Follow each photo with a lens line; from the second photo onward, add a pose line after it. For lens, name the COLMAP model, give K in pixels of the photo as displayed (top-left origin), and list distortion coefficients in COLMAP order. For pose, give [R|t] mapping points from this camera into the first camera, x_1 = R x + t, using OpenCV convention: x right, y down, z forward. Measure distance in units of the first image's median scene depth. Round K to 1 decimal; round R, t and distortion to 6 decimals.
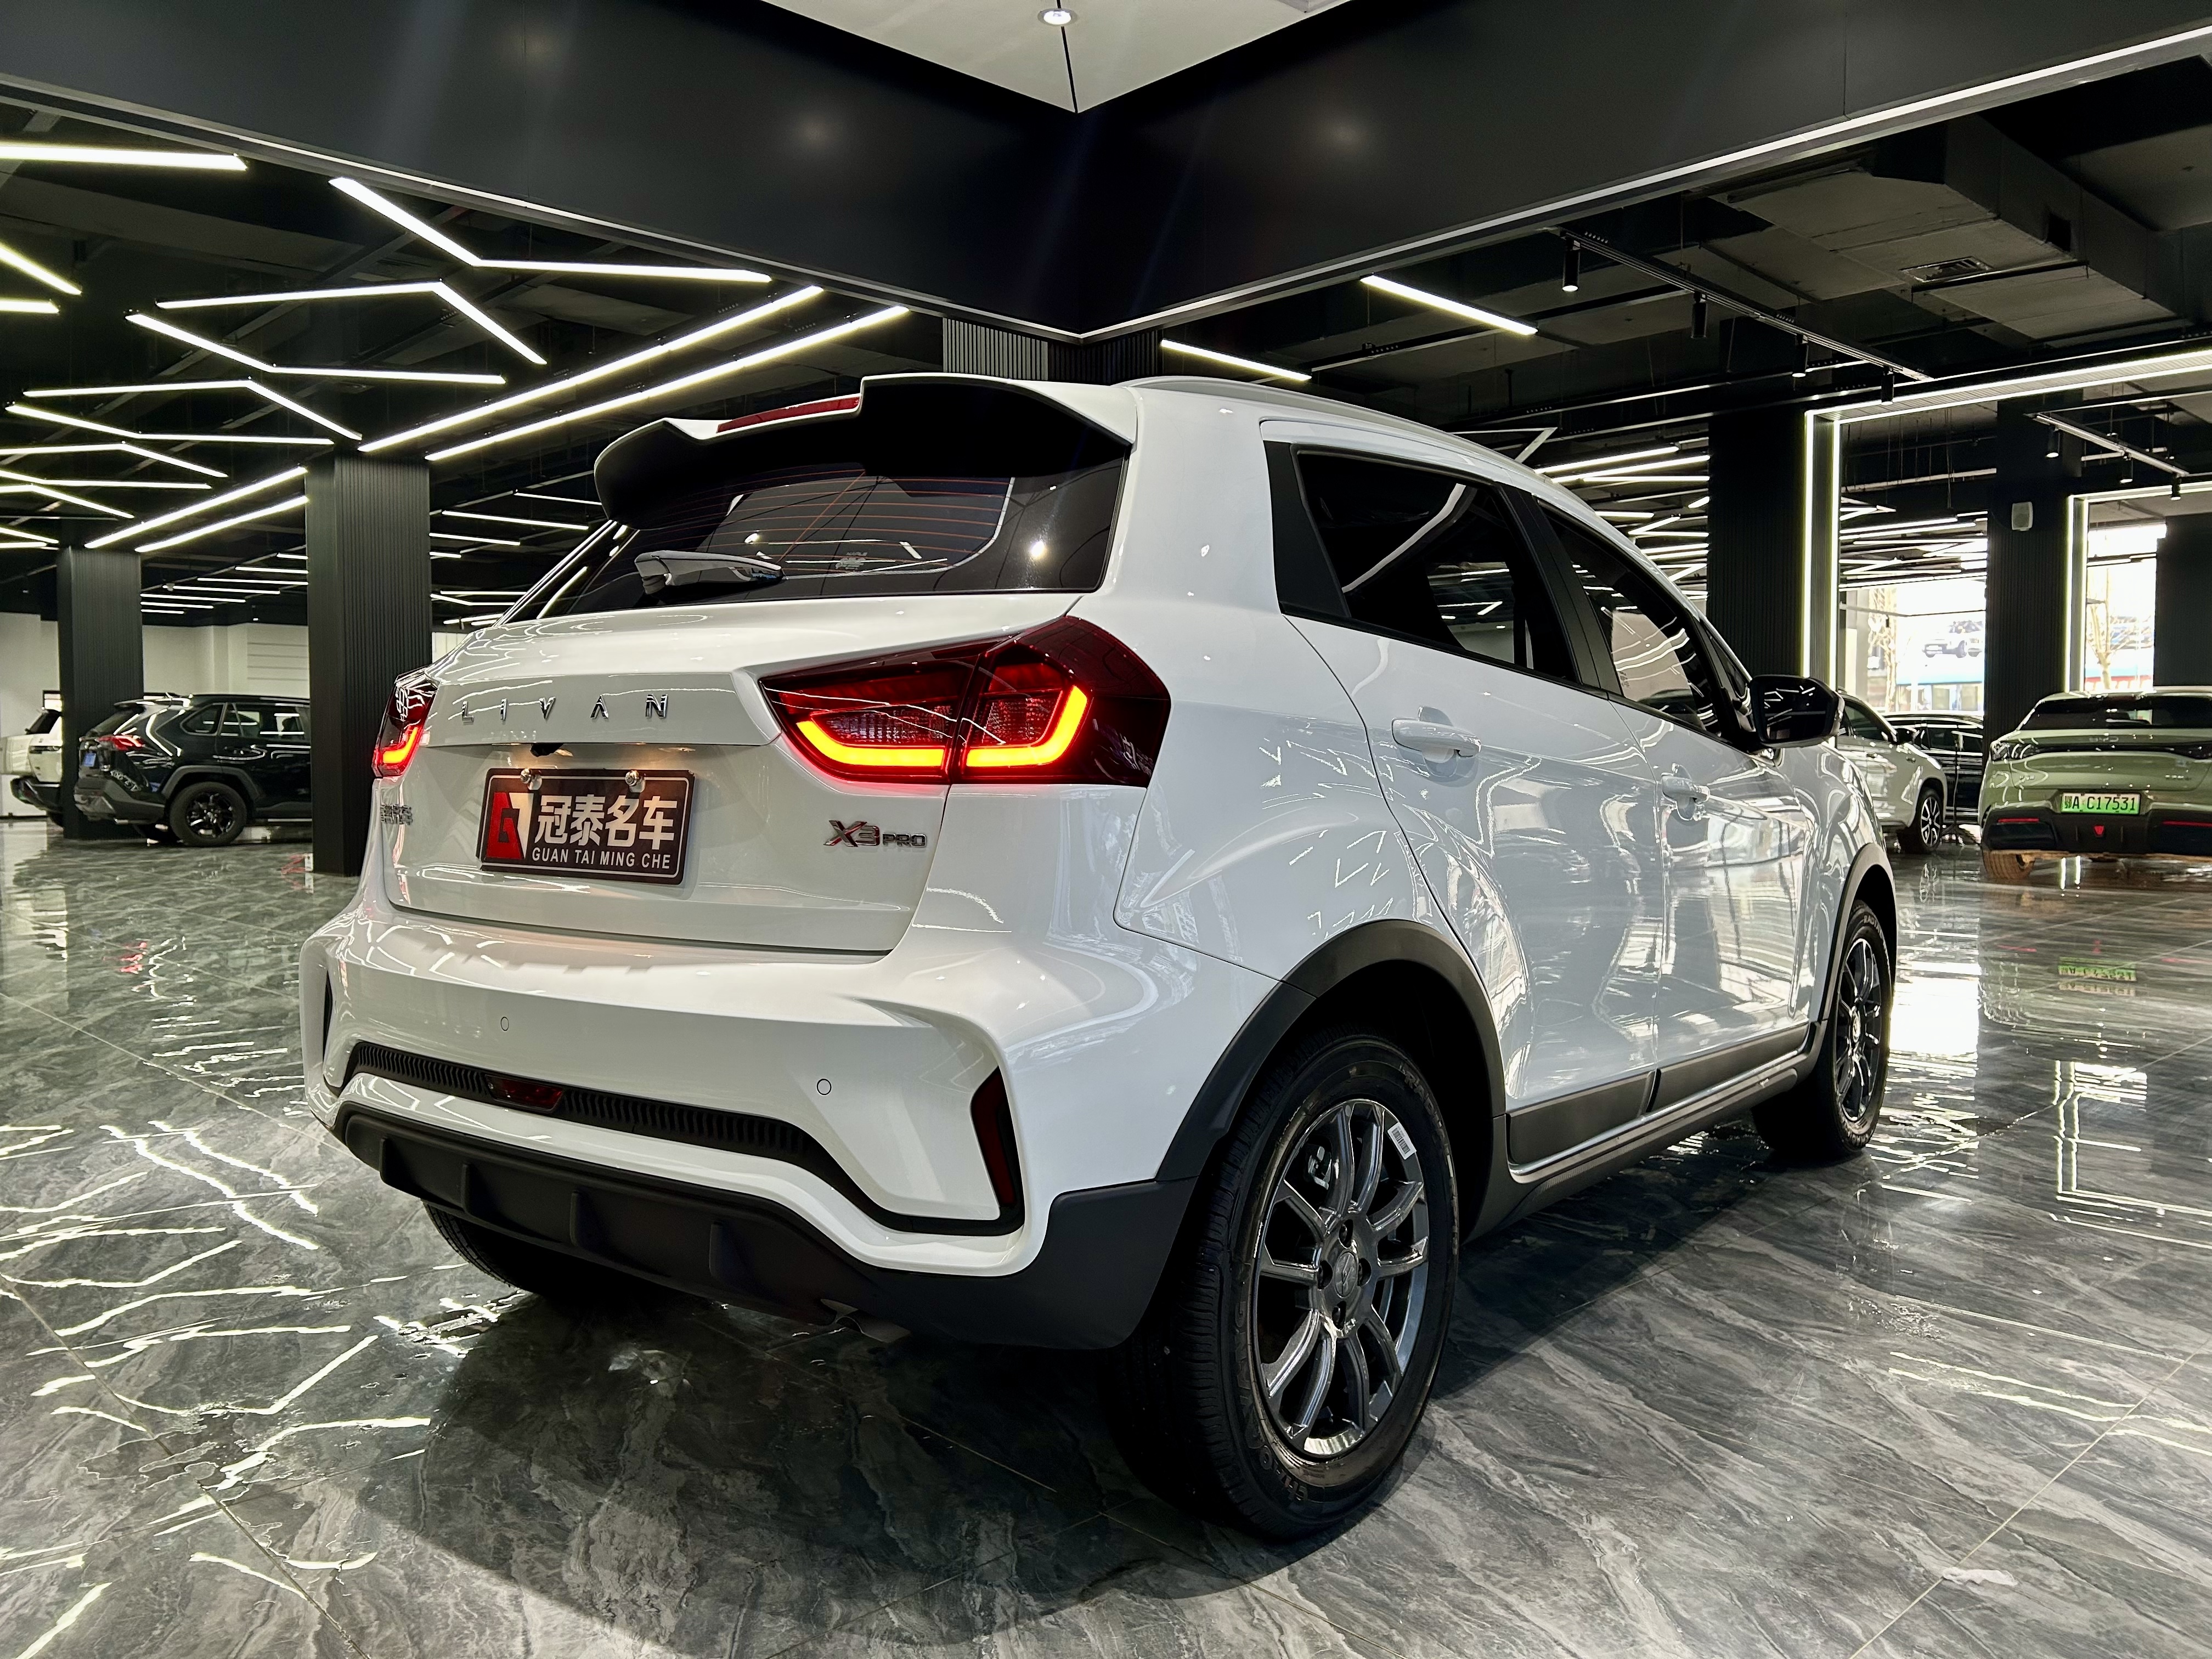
lens RADIAL K [[1661.8, 0, 1100.8], [0, 1661.8, 824.9], [0, 0, 1]] dist [0.058364, -0.065013]
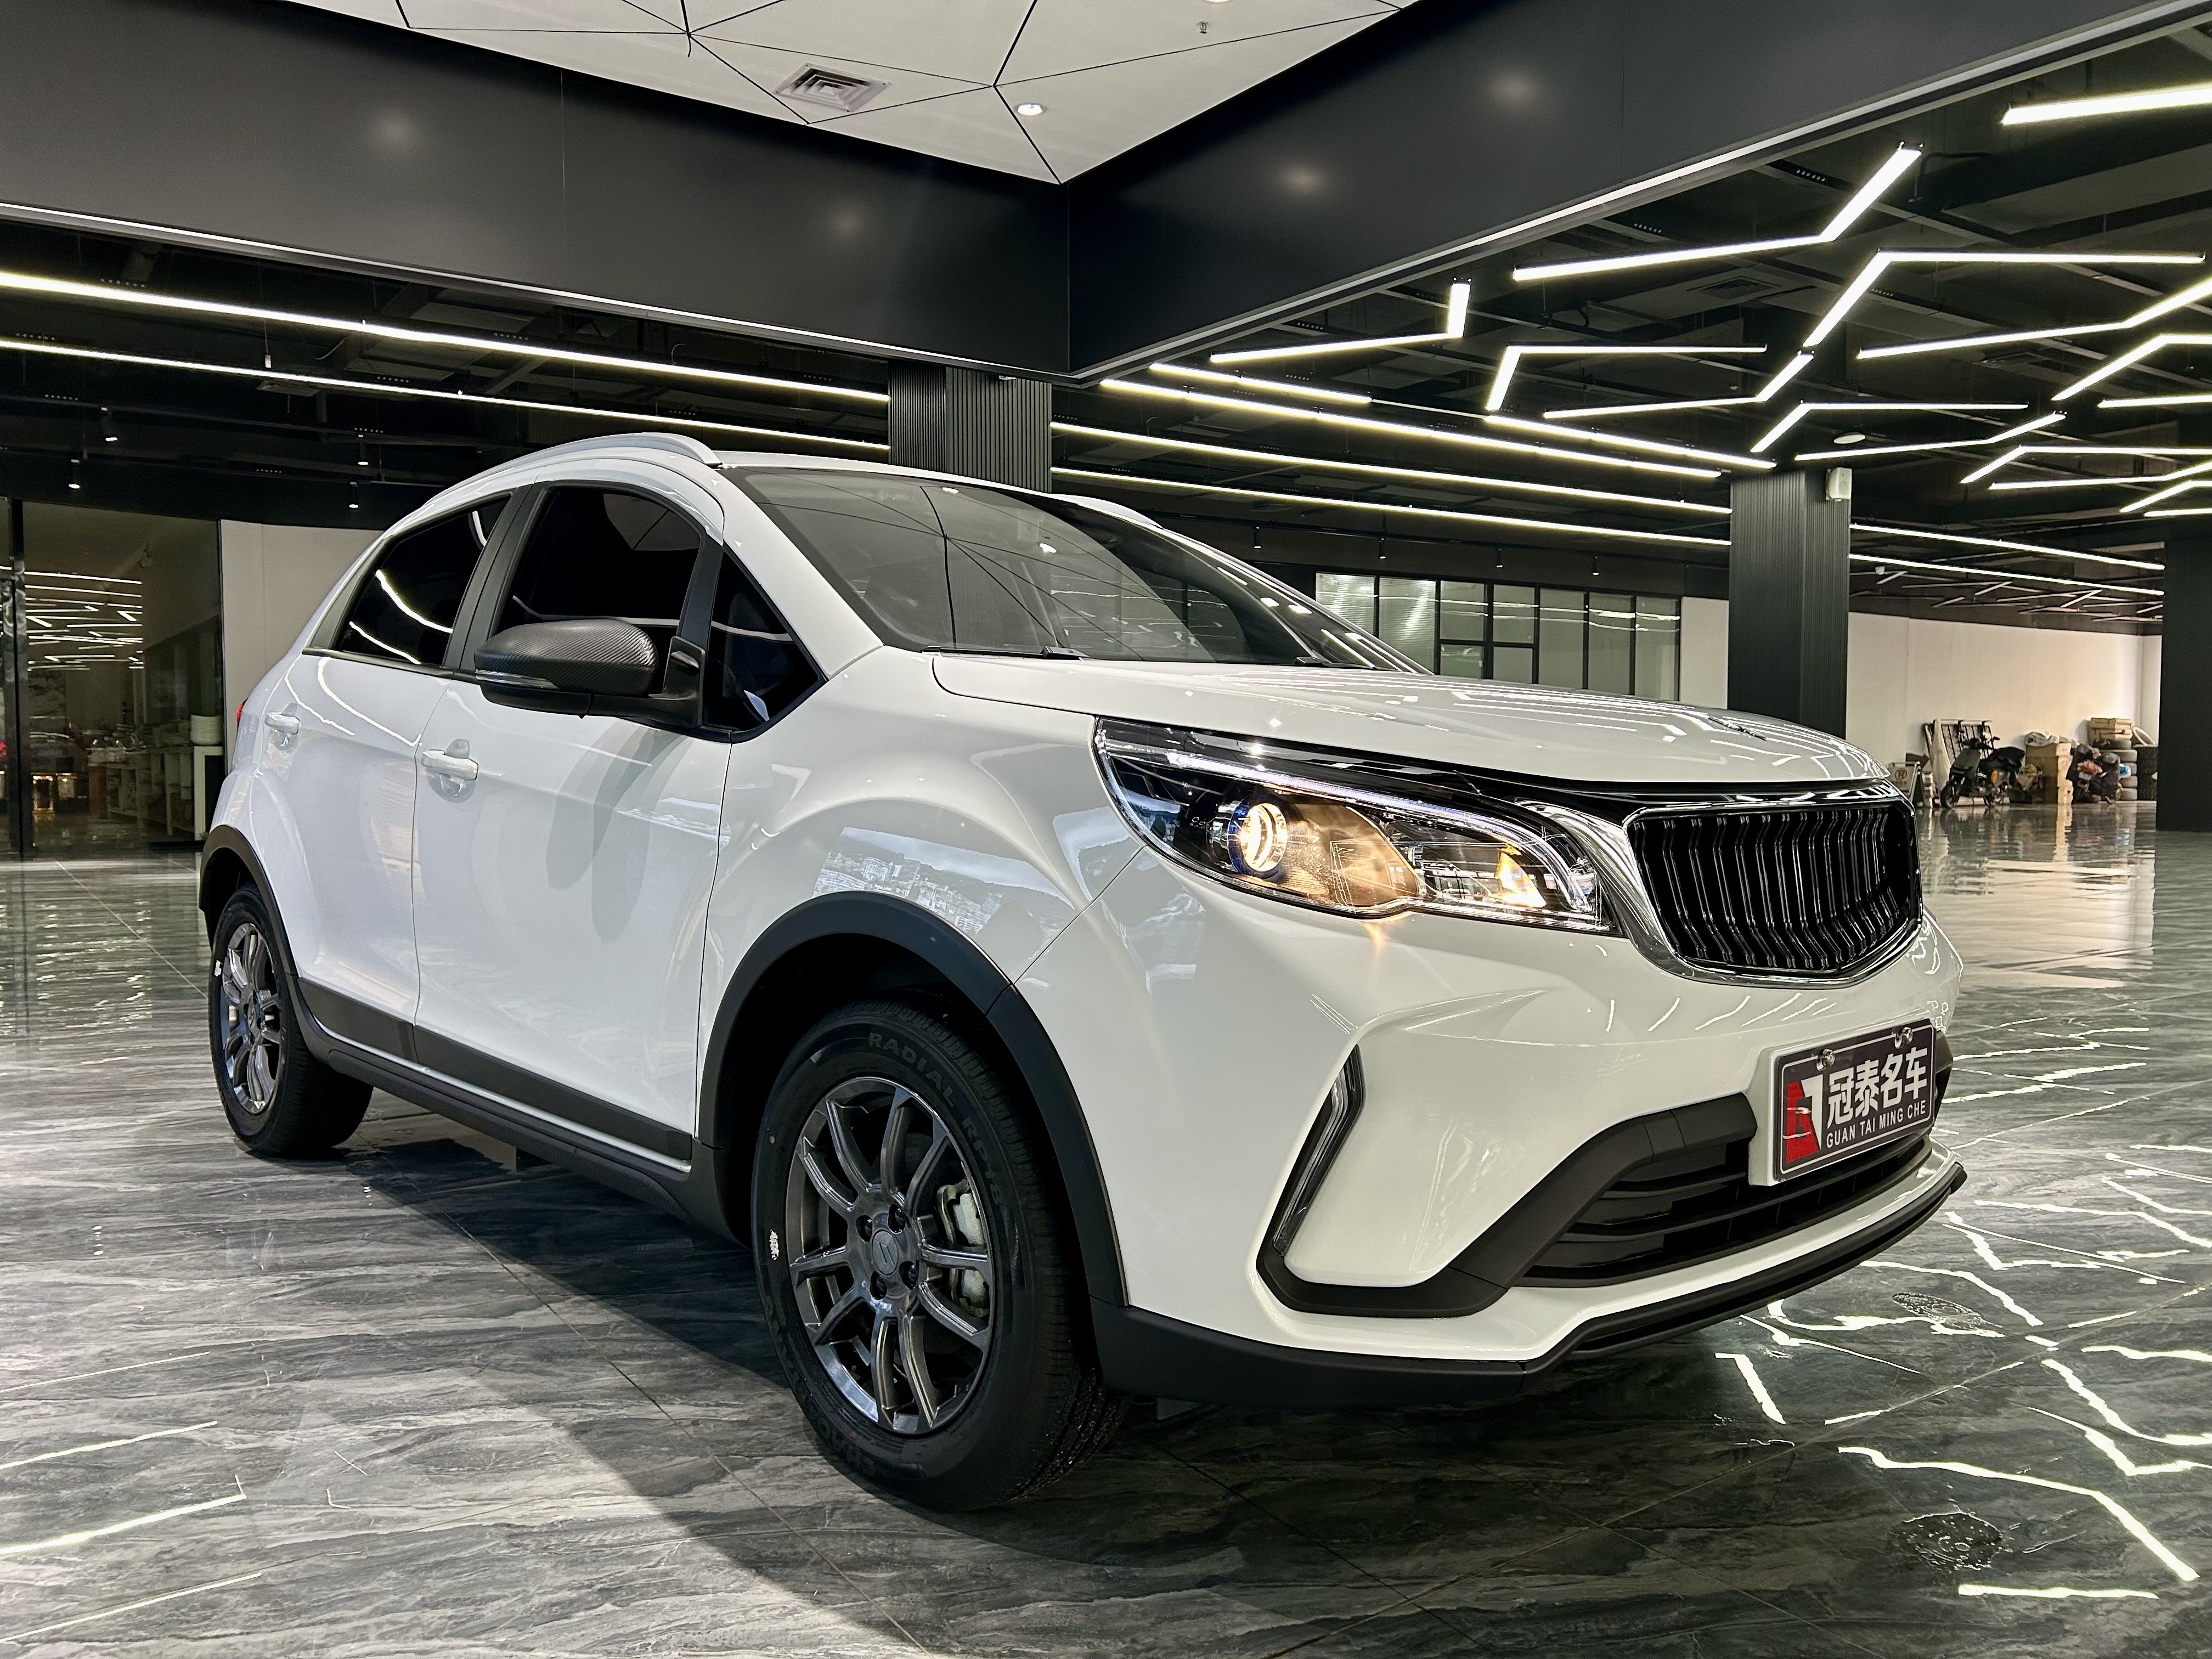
lens RADIAL K [[1652.5, 0, 1106.0], [0, 1652.5, 829.5], [0, 0, 1]] dist [0.048316, -0.062547]
pose [[-0.145905, 0.046859, -0.988188, 1.652600], [-0.039111, 0.997824, 0.053090, -0.064997], [0.988525, 0.046395, -0.143755, 1.995651]]
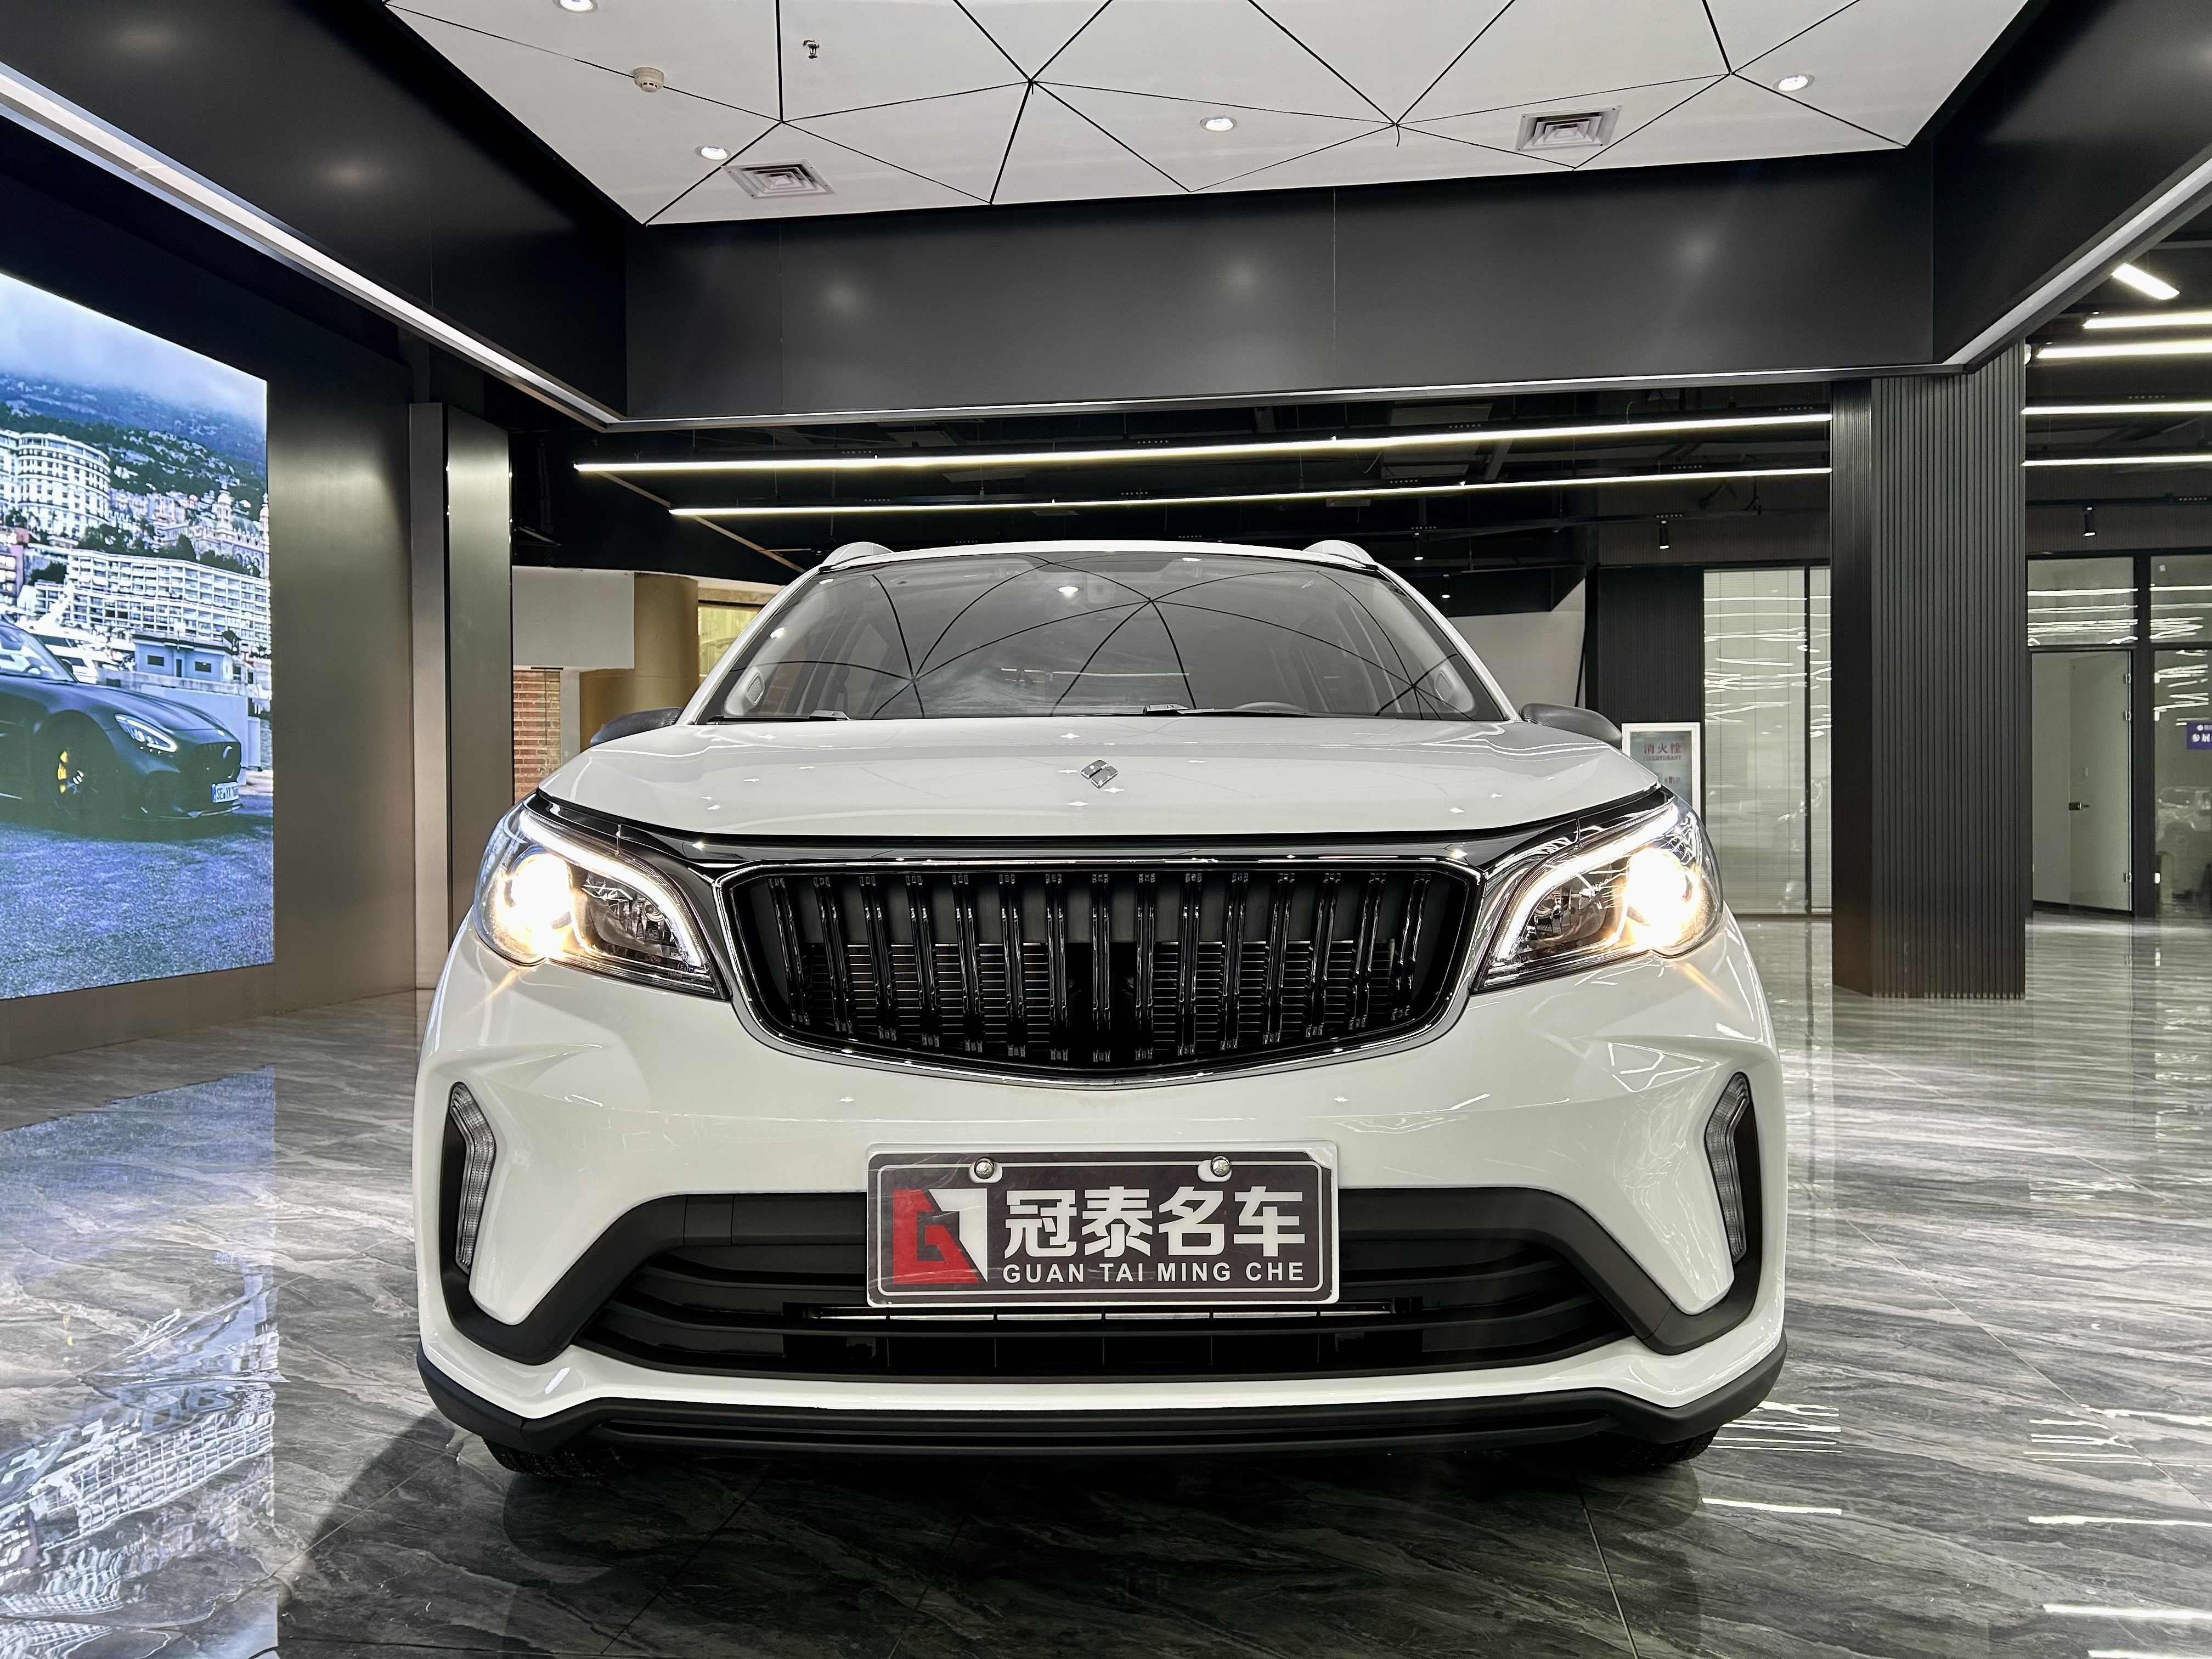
lens RADIAL K [[1655.5, 0, 1131.2], [0, 1655.5, 831.4], [0, 0, 1]] dist [0.064093, -0.070695]
pose [[-0.775283, 0.008703, -0.631554, 1.169732], [-0.018137, 0.999186, 0.036034, -0.085860], [0.631353, 0.039391, -0.774494, 2.798487]]
